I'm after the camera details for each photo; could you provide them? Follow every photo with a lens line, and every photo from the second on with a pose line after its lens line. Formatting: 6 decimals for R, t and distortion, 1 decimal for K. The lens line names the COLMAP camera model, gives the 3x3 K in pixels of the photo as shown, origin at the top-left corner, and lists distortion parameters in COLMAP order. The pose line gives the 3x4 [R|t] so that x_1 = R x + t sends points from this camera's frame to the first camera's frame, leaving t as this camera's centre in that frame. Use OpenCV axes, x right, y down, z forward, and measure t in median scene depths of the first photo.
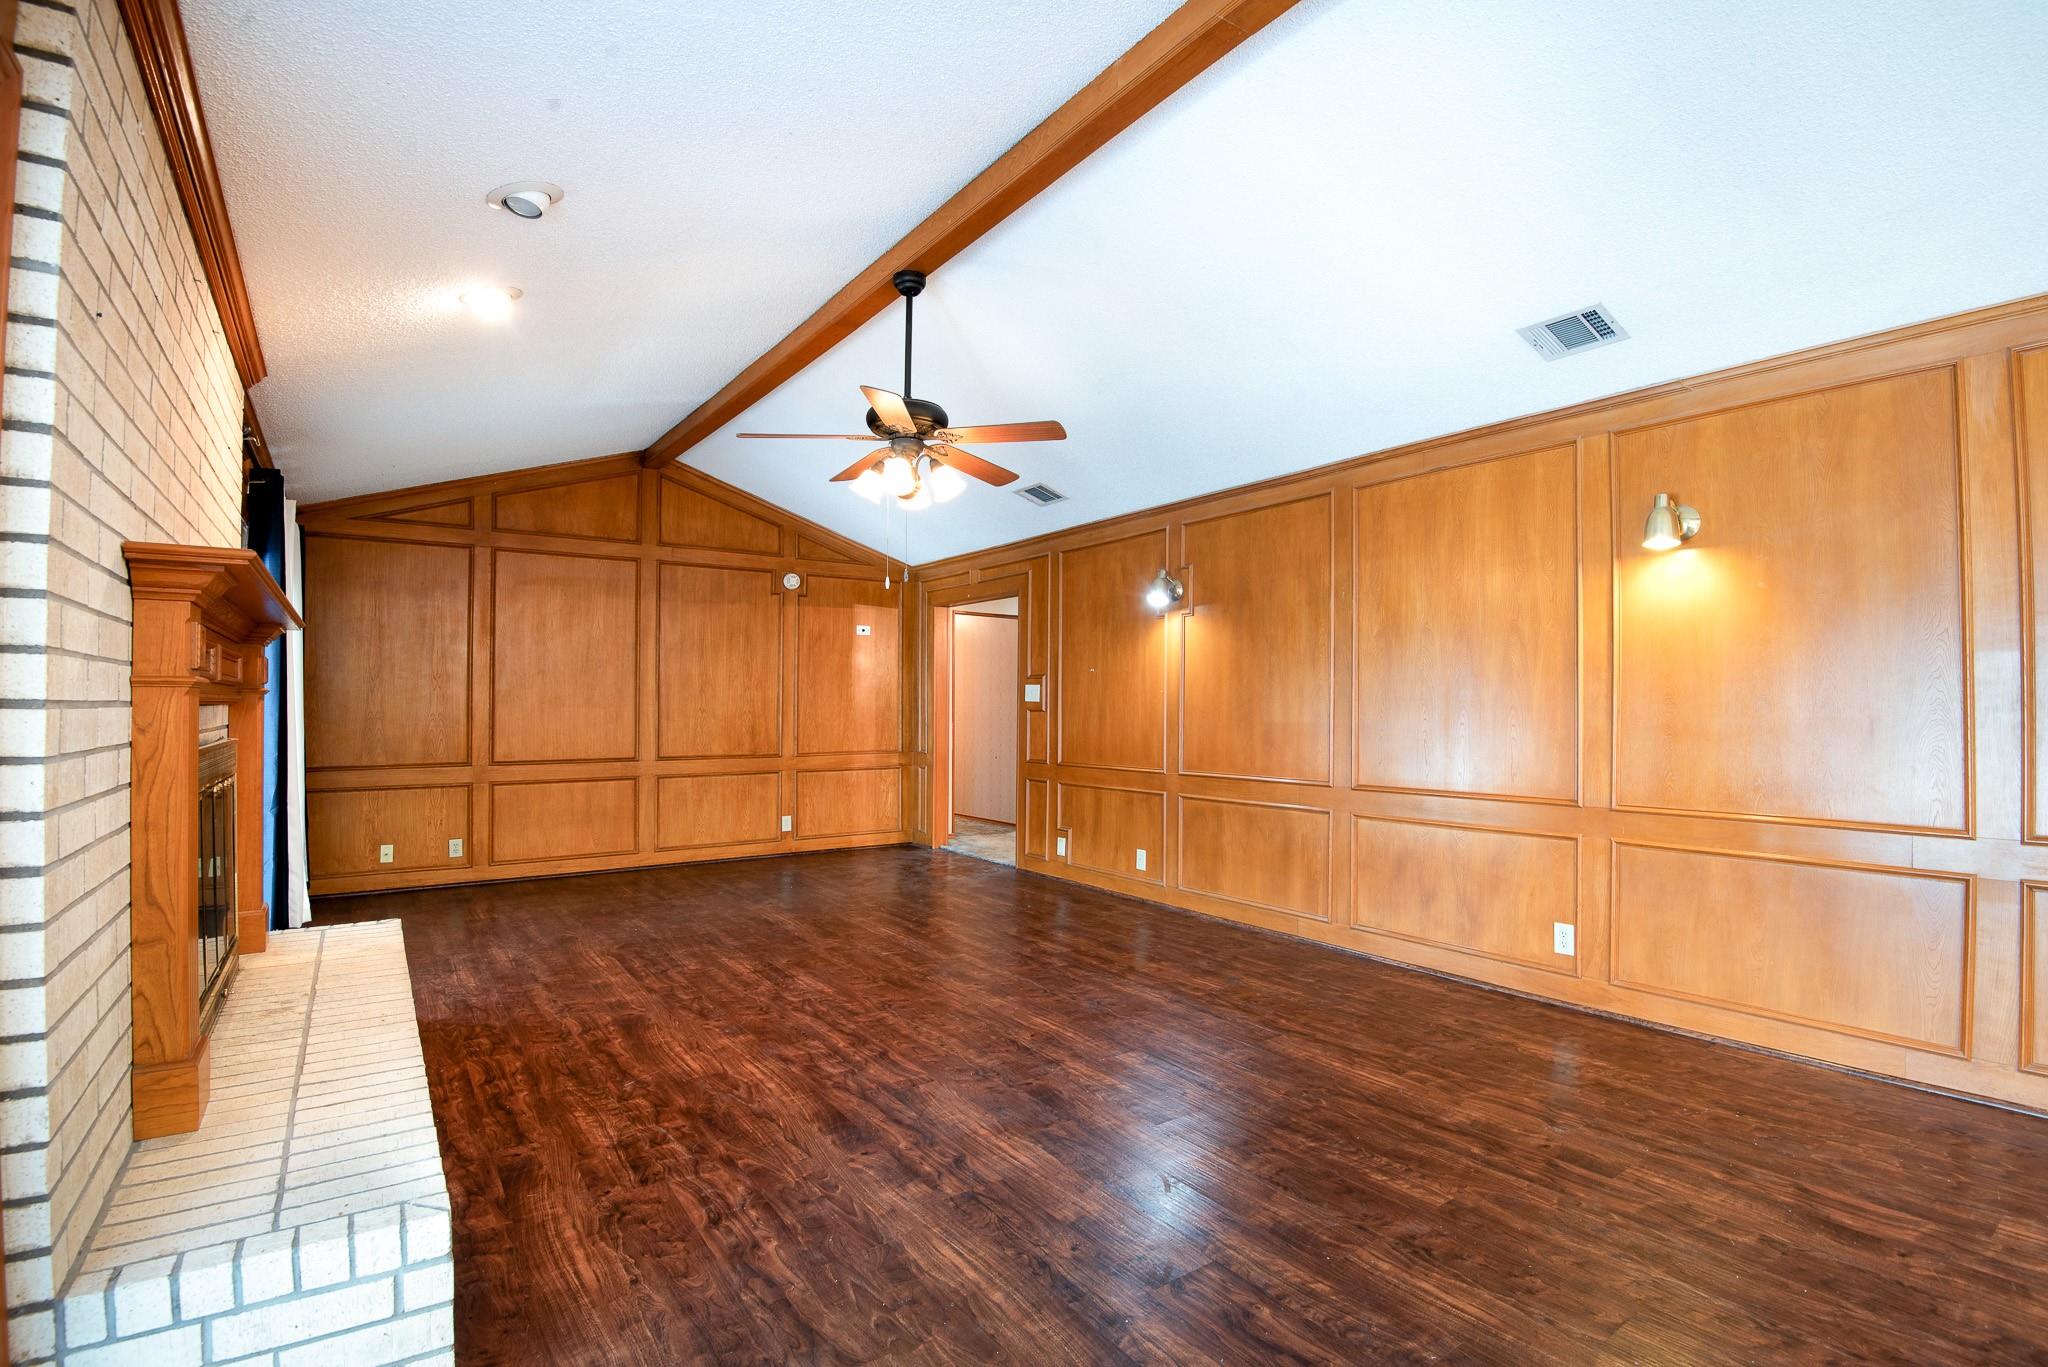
lens RADIAL K [[935.2, 0, 1028.0], [0, 935.2, 696.5], [0, 0, 1]] dist [-0.034856, -0.000758]
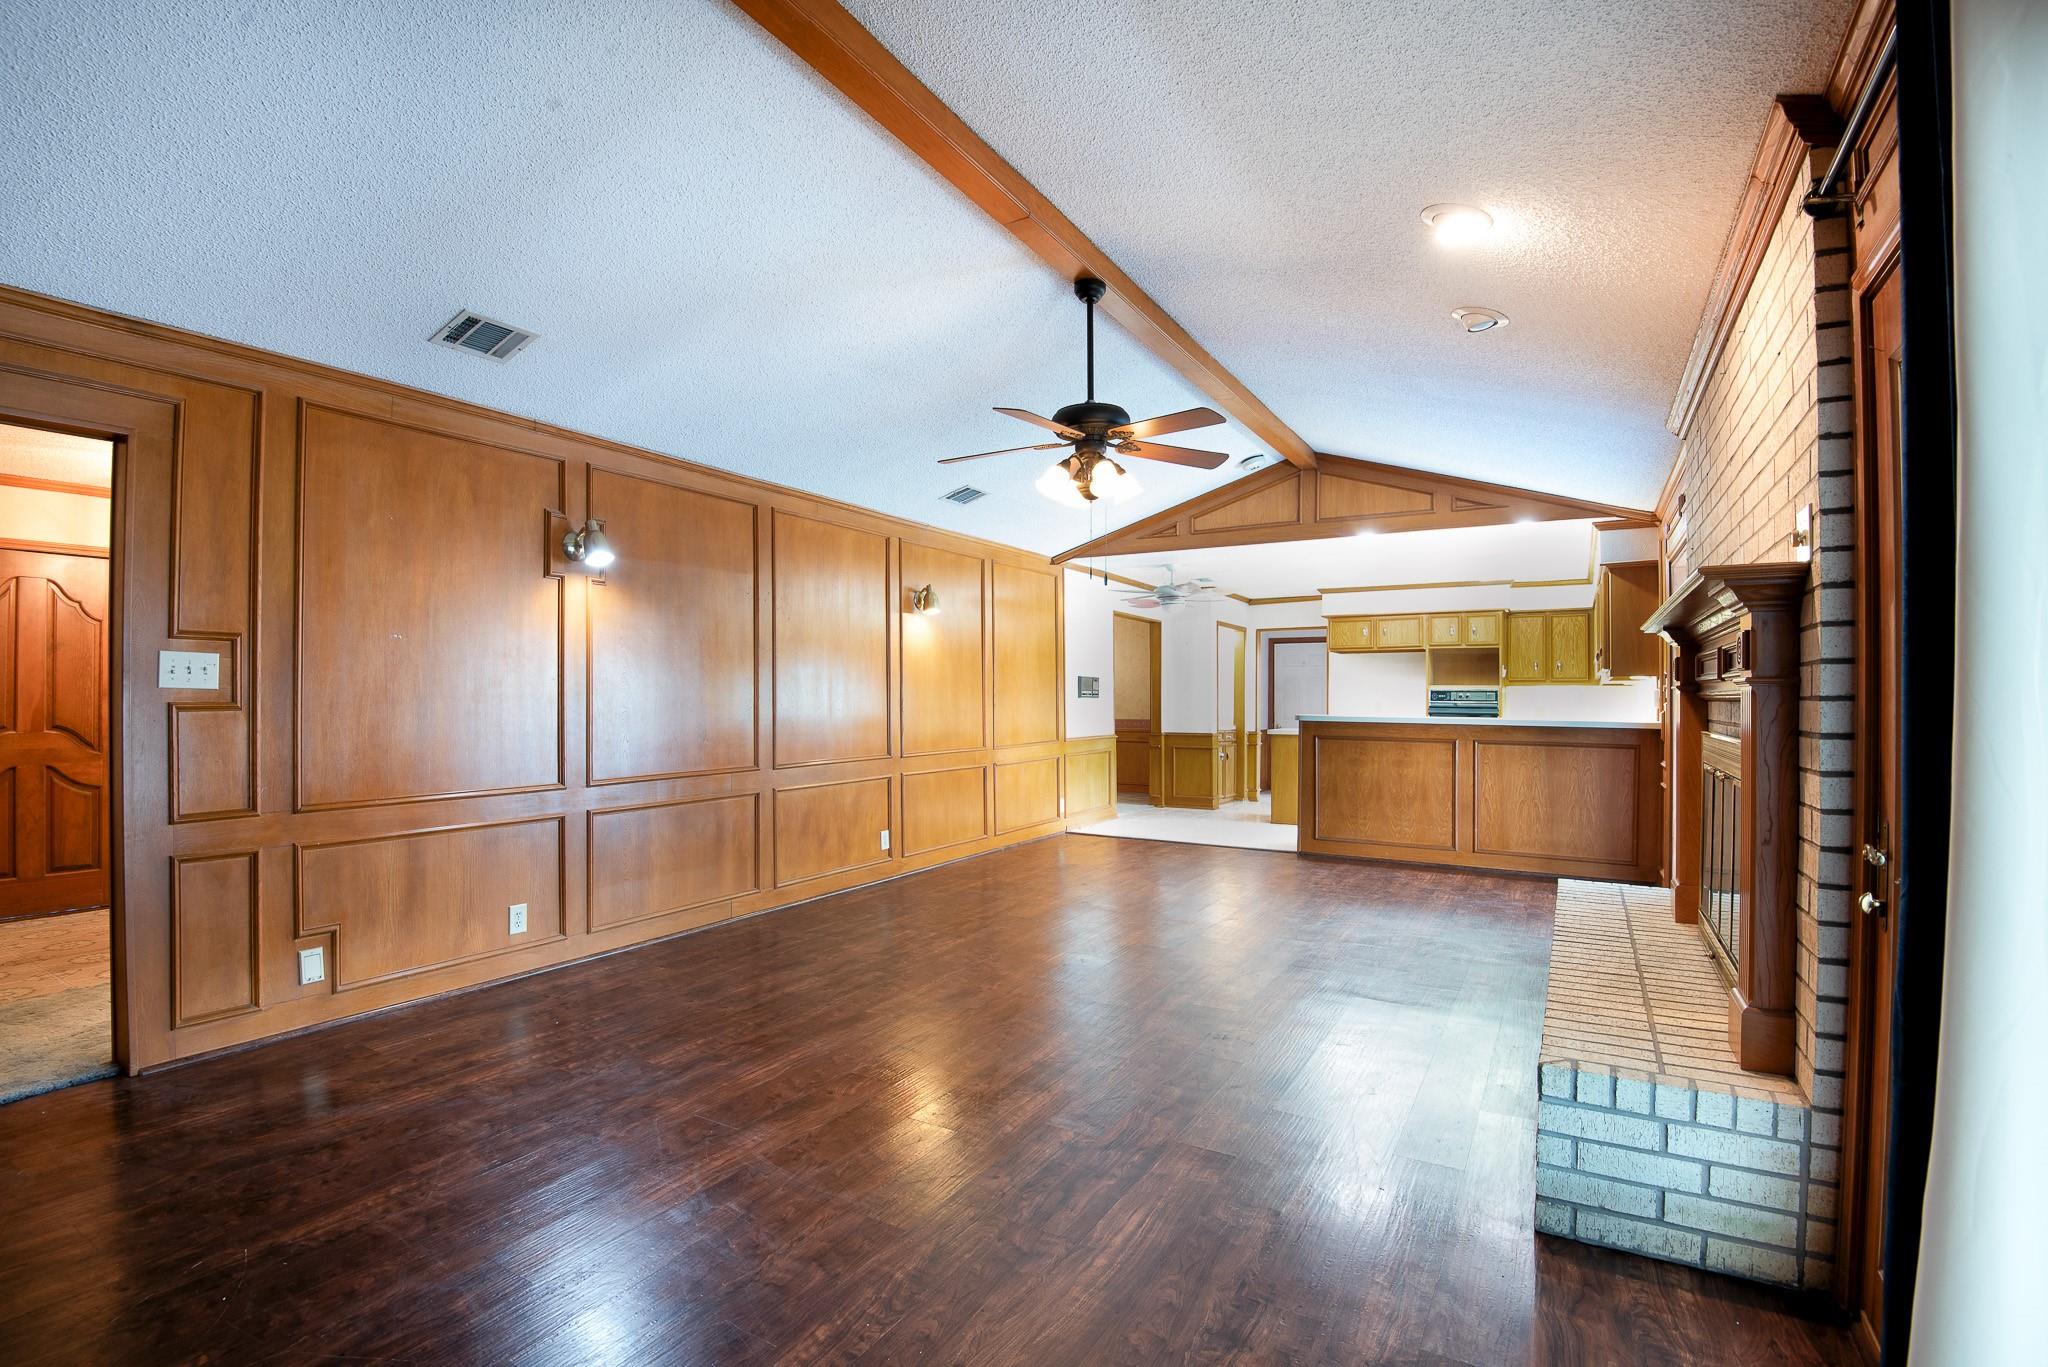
lens RADIAL K [[957.5, 0, 1017.5], [0, 957.5, 694.7], [0, 0, 1]] dist [-0.034772, -0.000248]
pose [[-0.408371, -0.000666, 0.912816, -0.614347], [-0.009523, 0.999948, -0.003531, 0.005974], [-0.912766, -0.010134, -0.408357, 0.865323]]
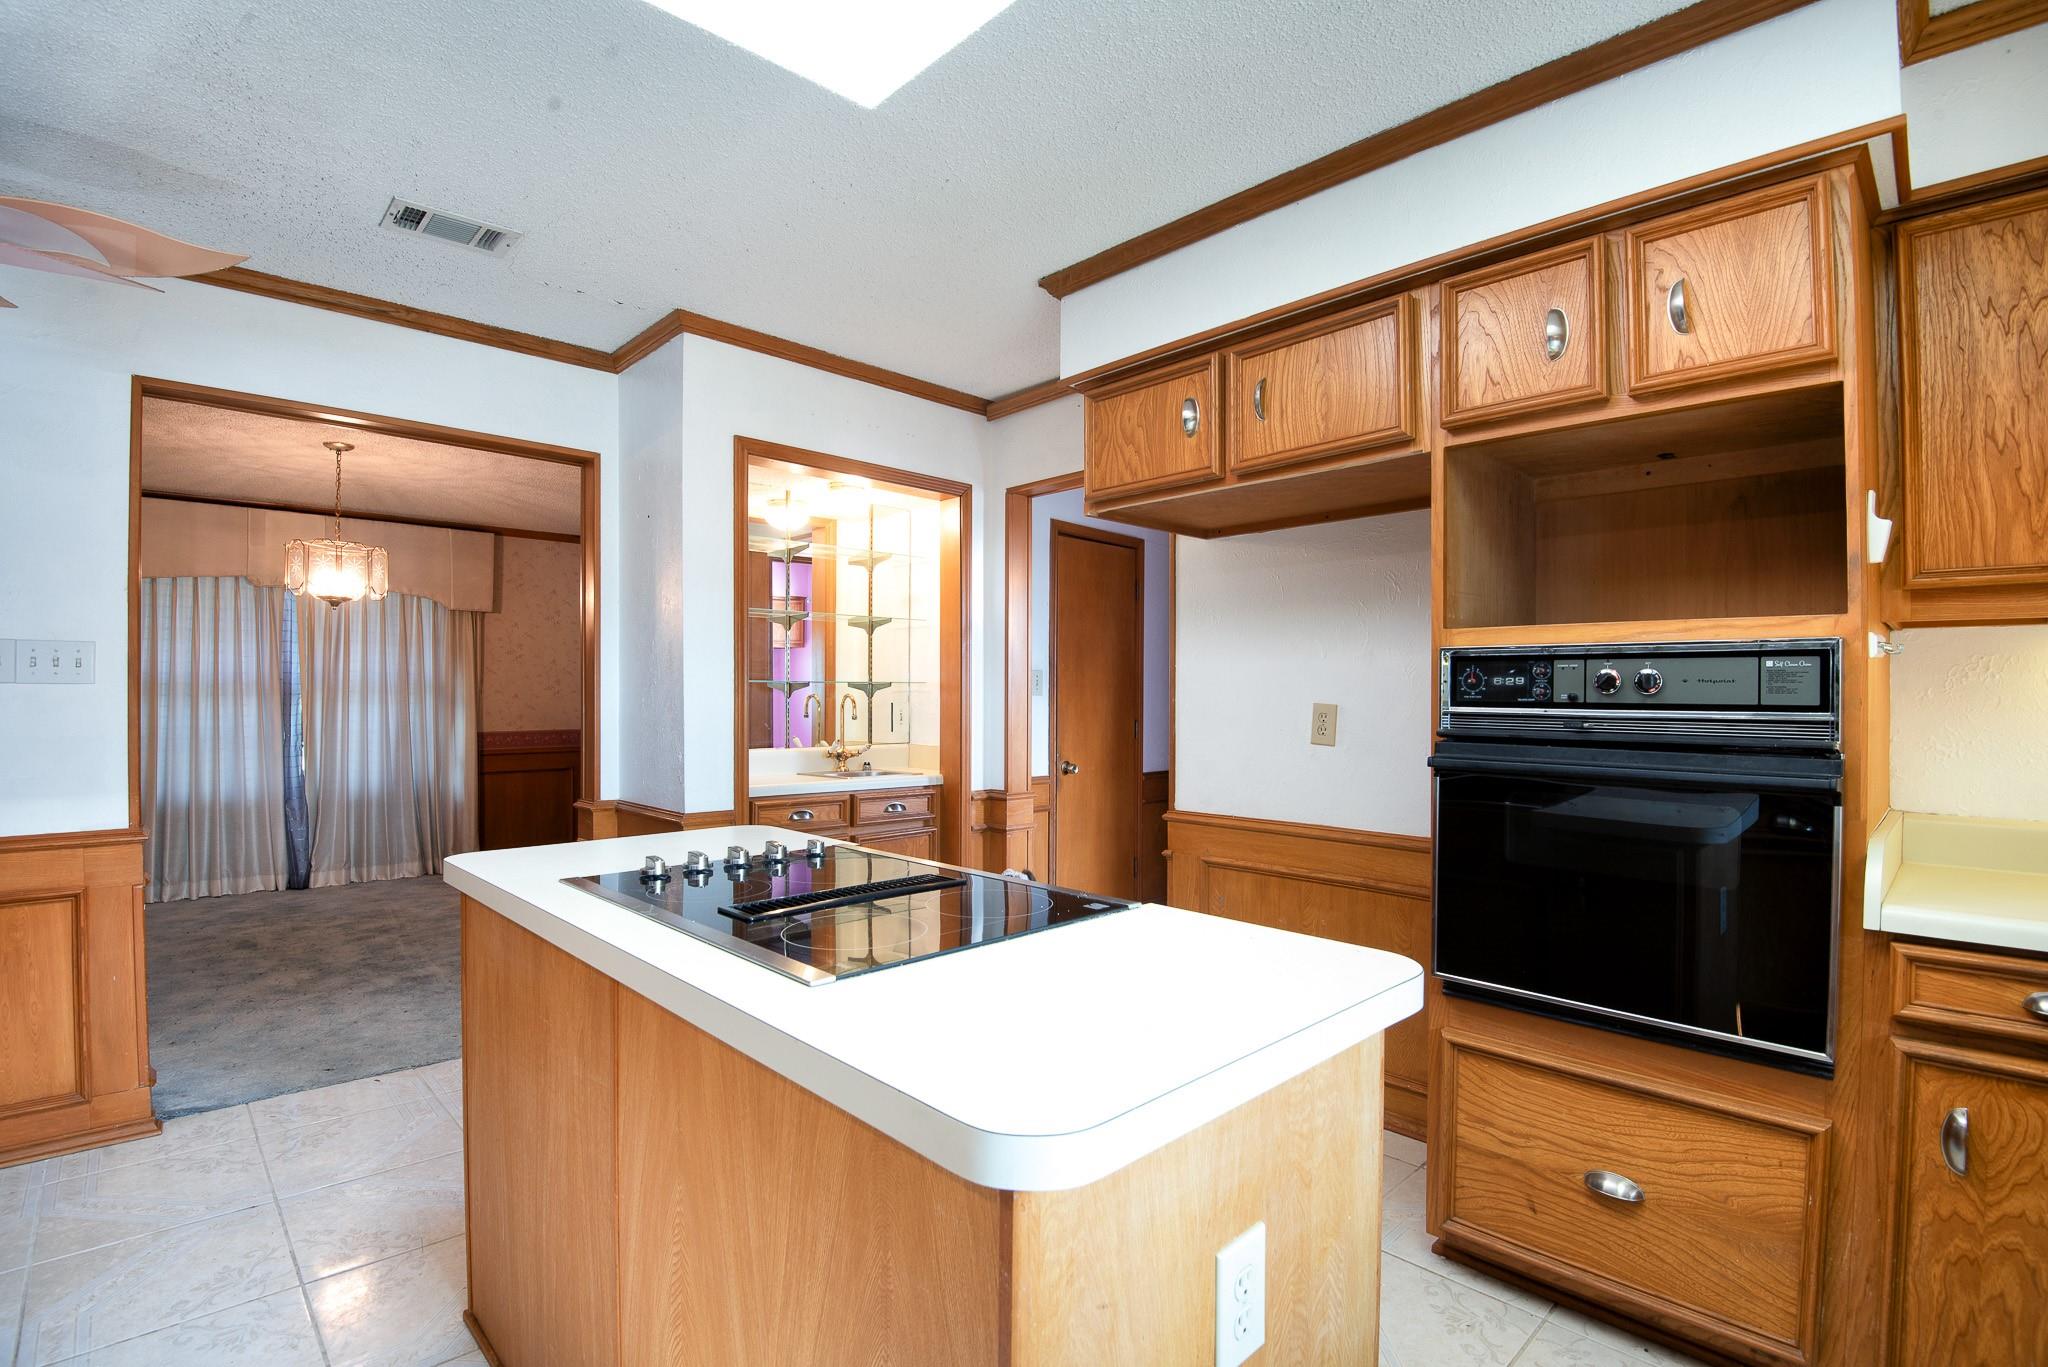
lens RADIAL K [[957.5, 0, 1017.5], [0, 957.5, 694.7], [0, 0, 1]] dist [-0.034772, -0.000248]
pose [[-0.138731, -0.006154, 0.990311, 0.225377], [-0.008796, 0.999949, 0.004982, 0.000663], [-0.990291, -0.008019, -0.138778, -0.184880]]
